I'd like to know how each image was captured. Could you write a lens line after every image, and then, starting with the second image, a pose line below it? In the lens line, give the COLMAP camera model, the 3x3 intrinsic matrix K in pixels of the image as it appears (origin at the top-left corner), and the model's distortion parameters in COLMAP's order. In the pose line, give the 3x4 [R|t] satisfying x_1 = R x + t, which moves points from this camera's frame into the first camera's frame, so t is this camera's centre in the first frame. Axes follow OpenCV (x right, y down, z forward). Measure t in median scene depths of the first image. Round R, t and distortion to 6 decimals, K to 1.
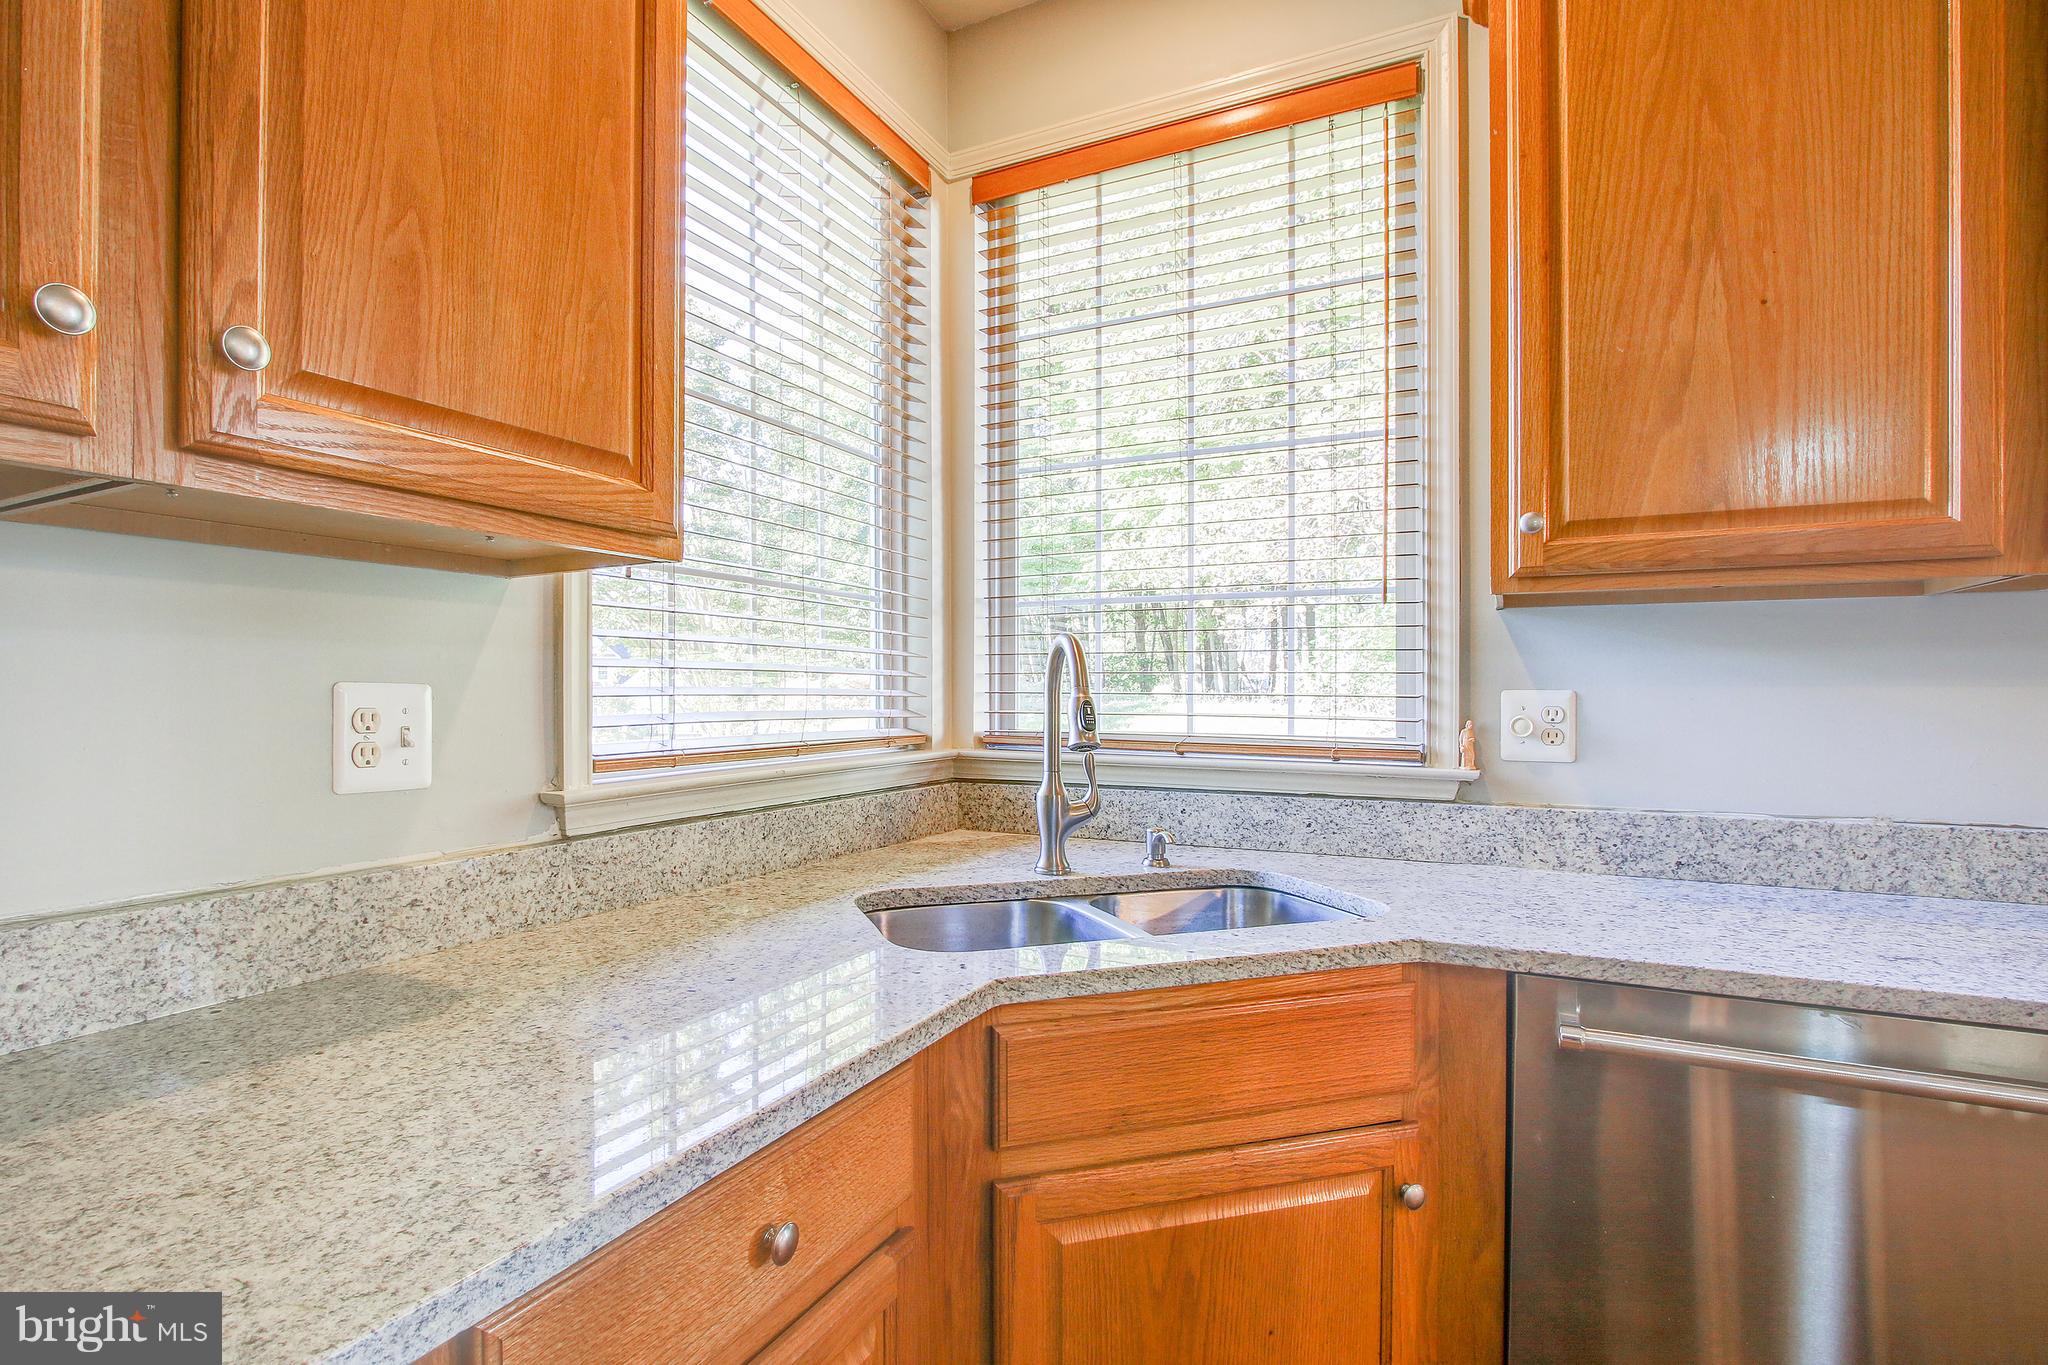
lens RADIAL K [[1001.1, 0, 973.9], [0, 1001.1, 695.7], [0, 0, 1]] dist [-0.016659, -0.000374]
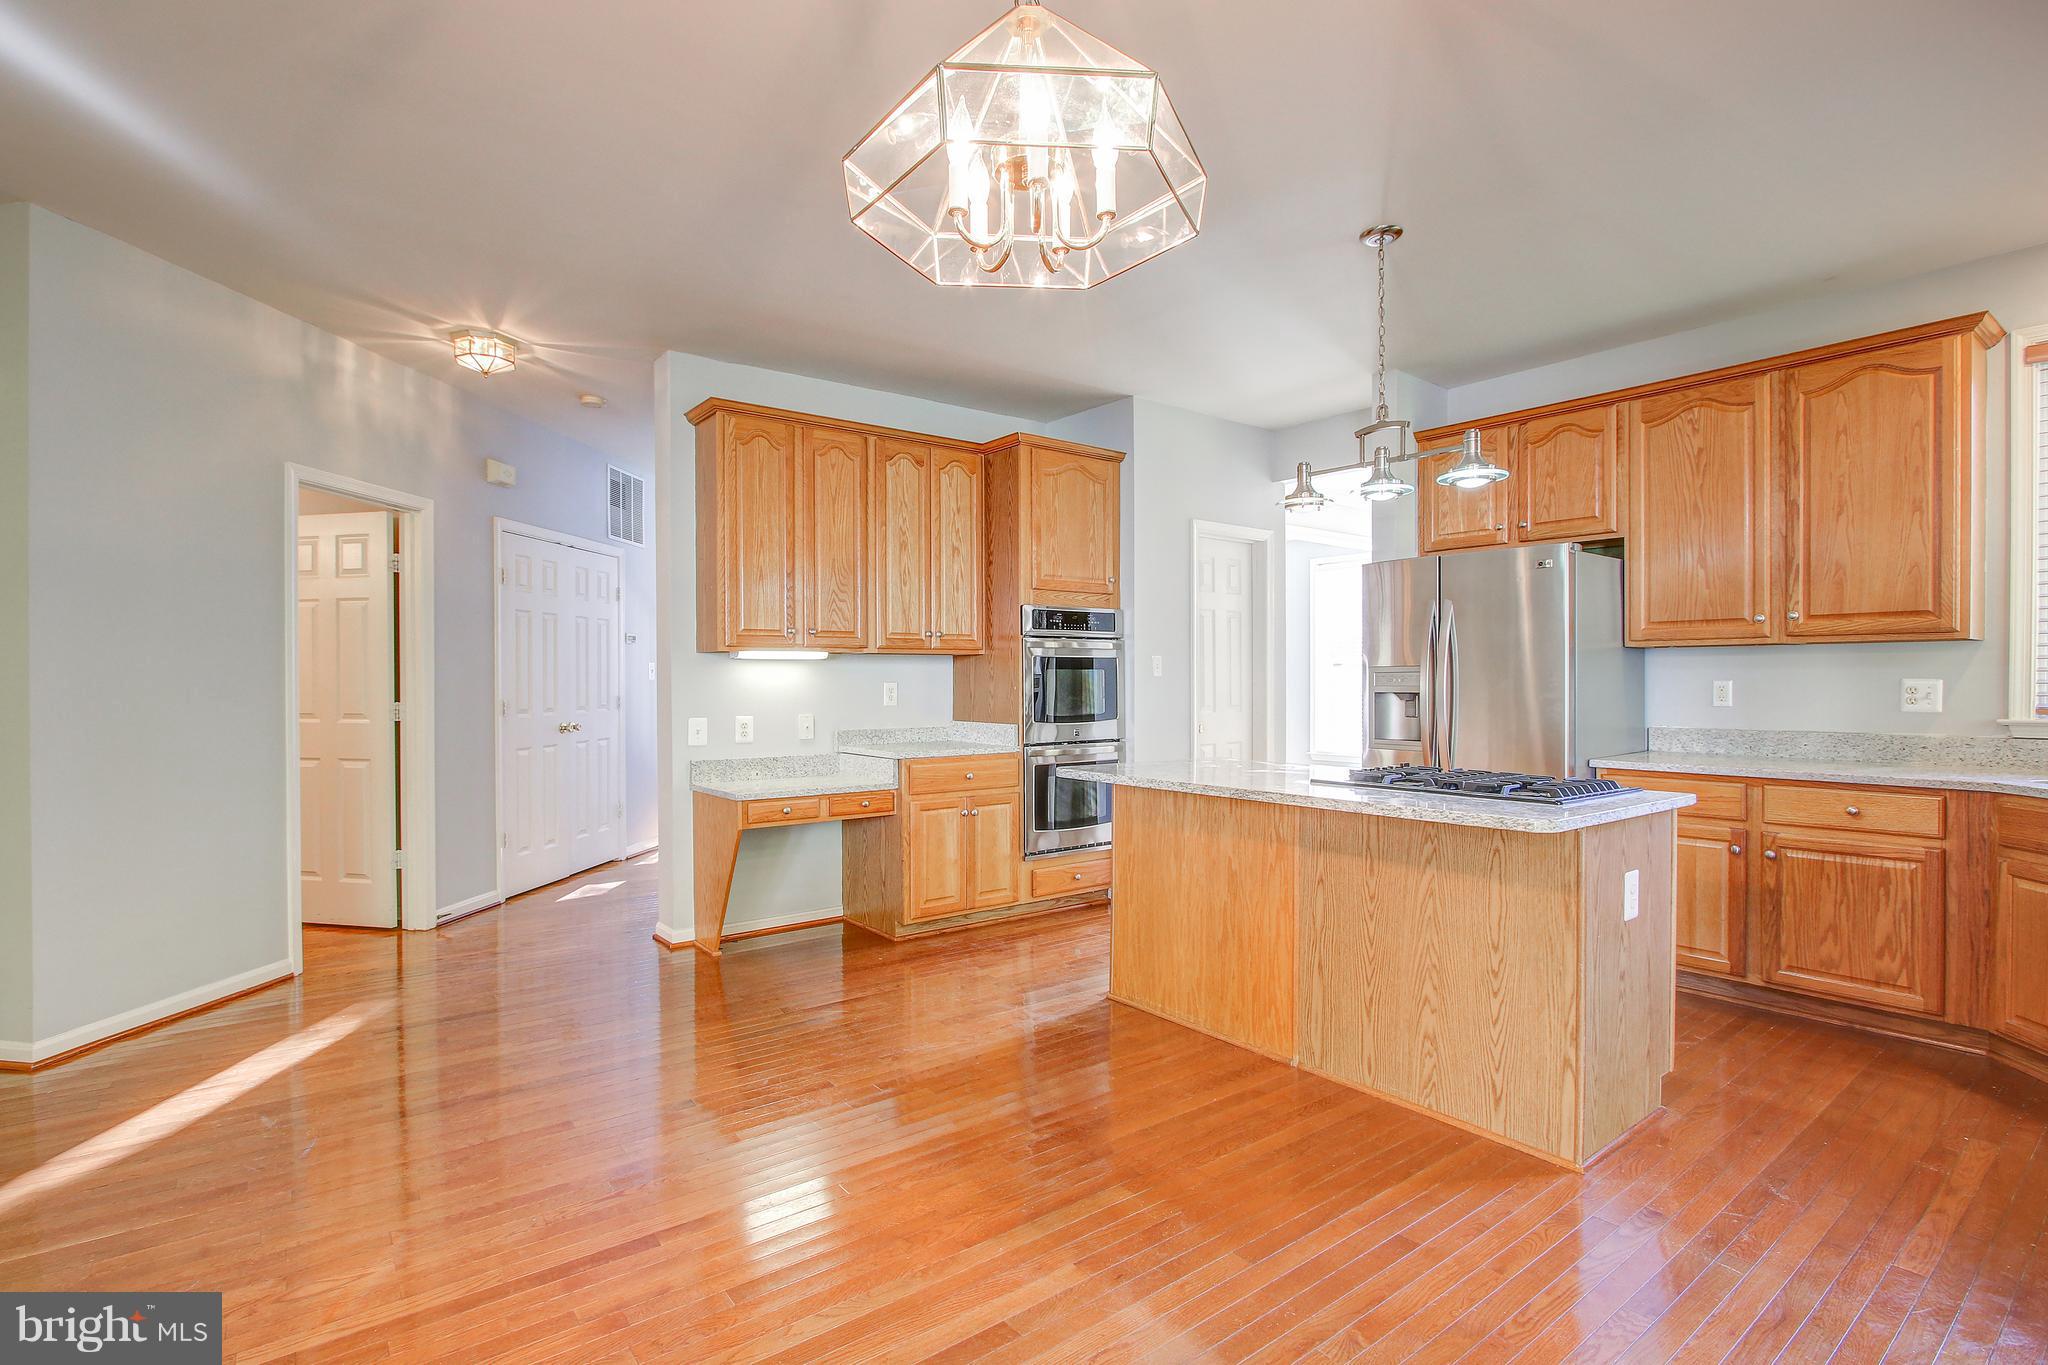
lens RADIAL K [[969.5, 0, 1004.3], [0, 969.5, 697.2], [0, 0, 1]] dist [-0.018805, 0.004476]
pose [[-0.409737, 0.018438, -0.912017, 2.867176], [0.004148, 0.999823, 0.018349, -0.017865], [0.912194, 0.003736, -0.409741, -0.362887]]
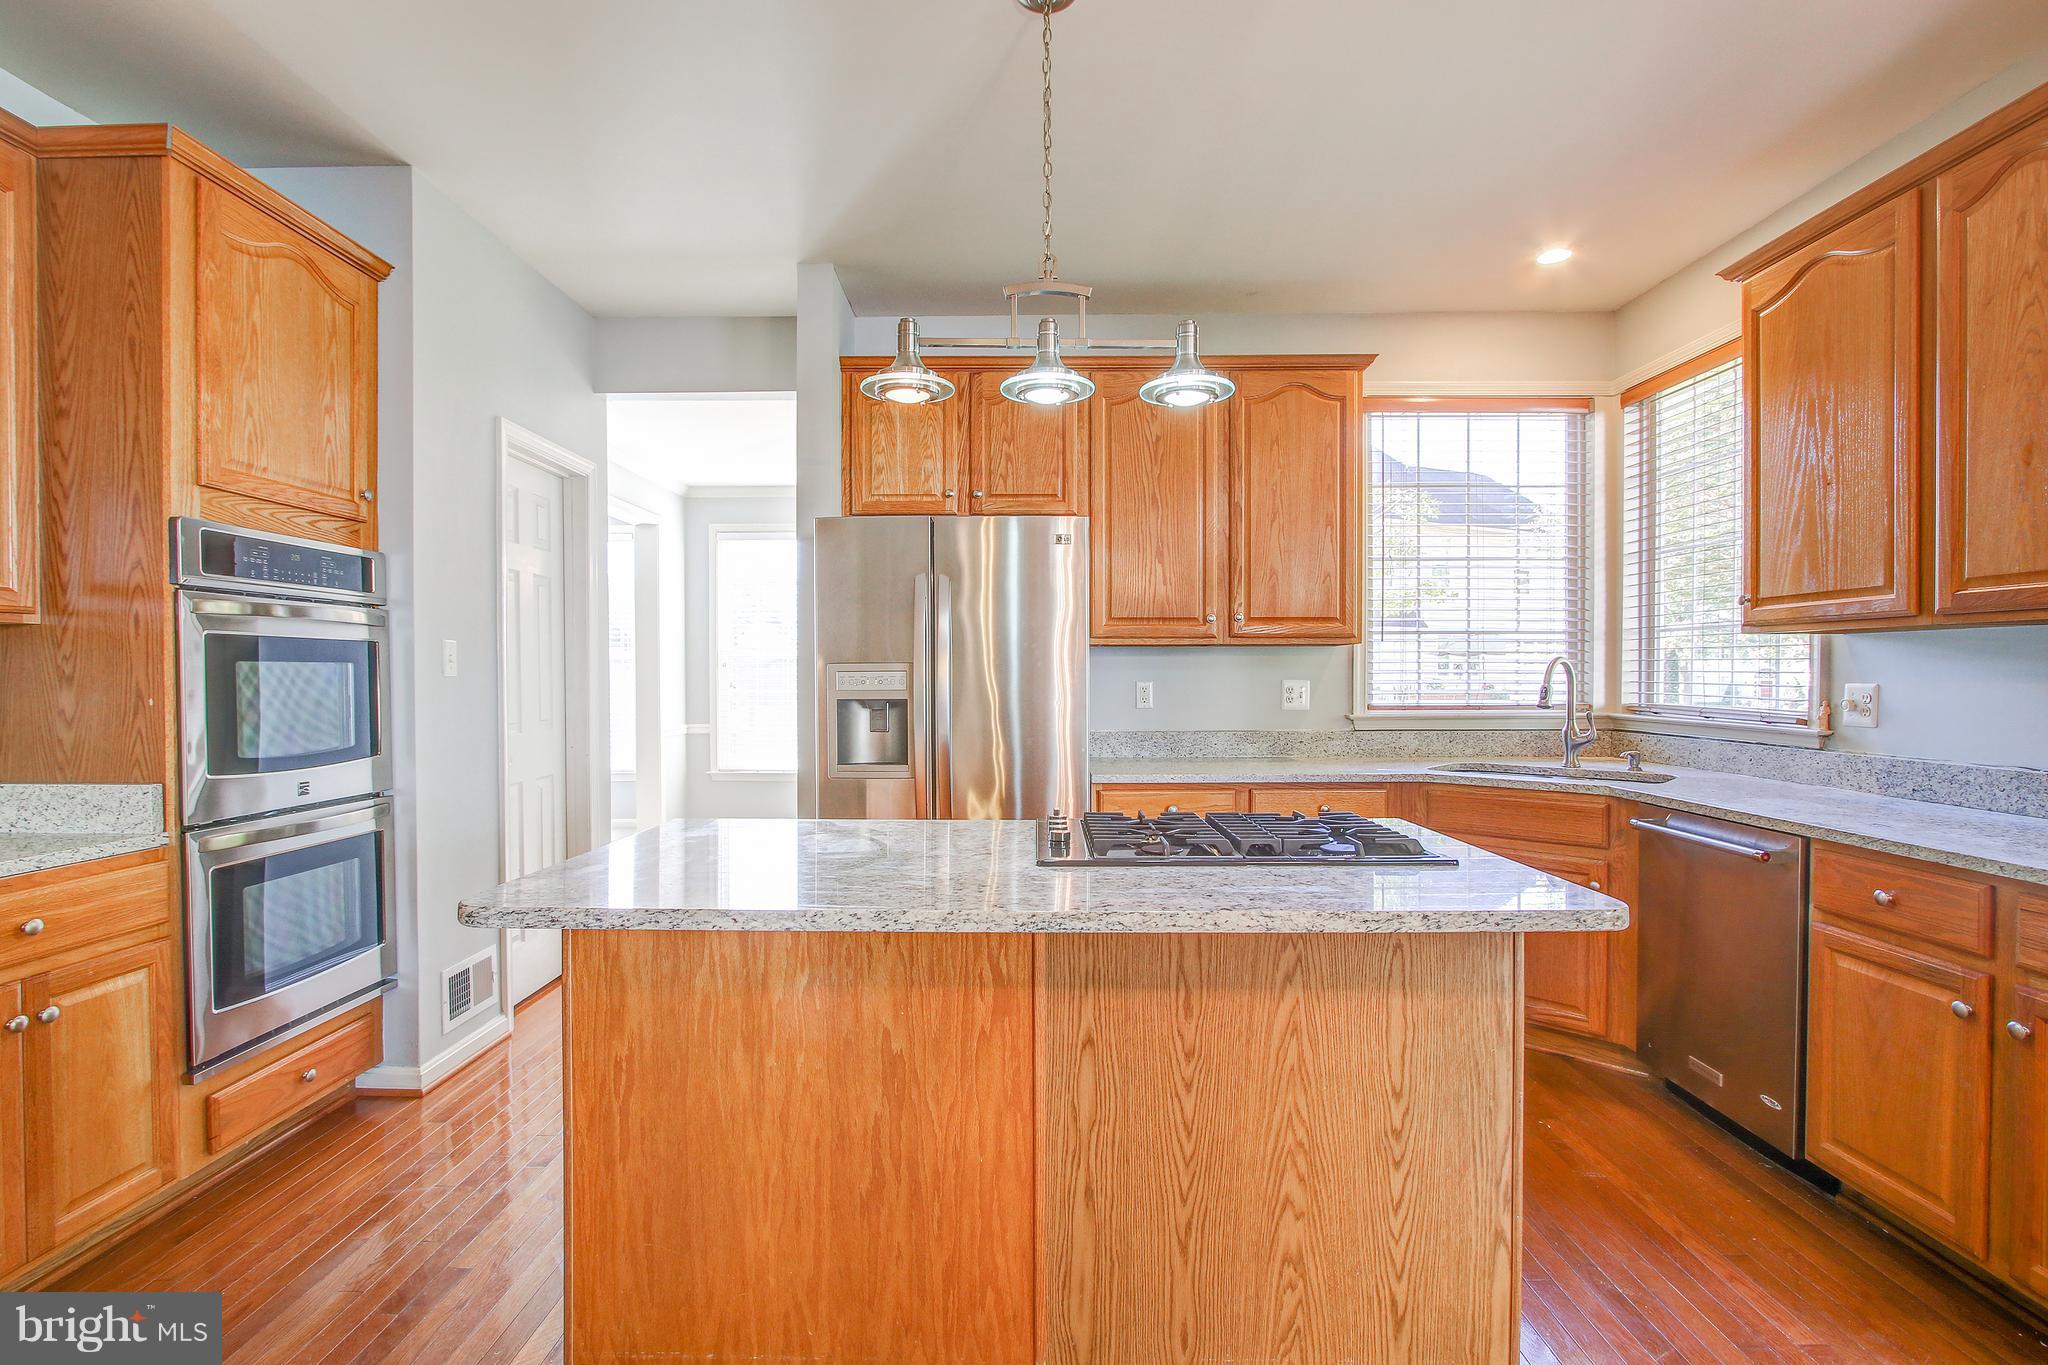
lens RADIAL K [[969.5, 0, 1005.8], [0, 969.5, 684.0], [0, 0, 1]] dist [-0.018805, 0.004476]
pose [[0.459745, 0.008716, -0.888008, 1.657412], [0.001714, 0.999941, 0.010702, -0.030528], [0.888049, -0.006442, 0.459703, -1.247159]]
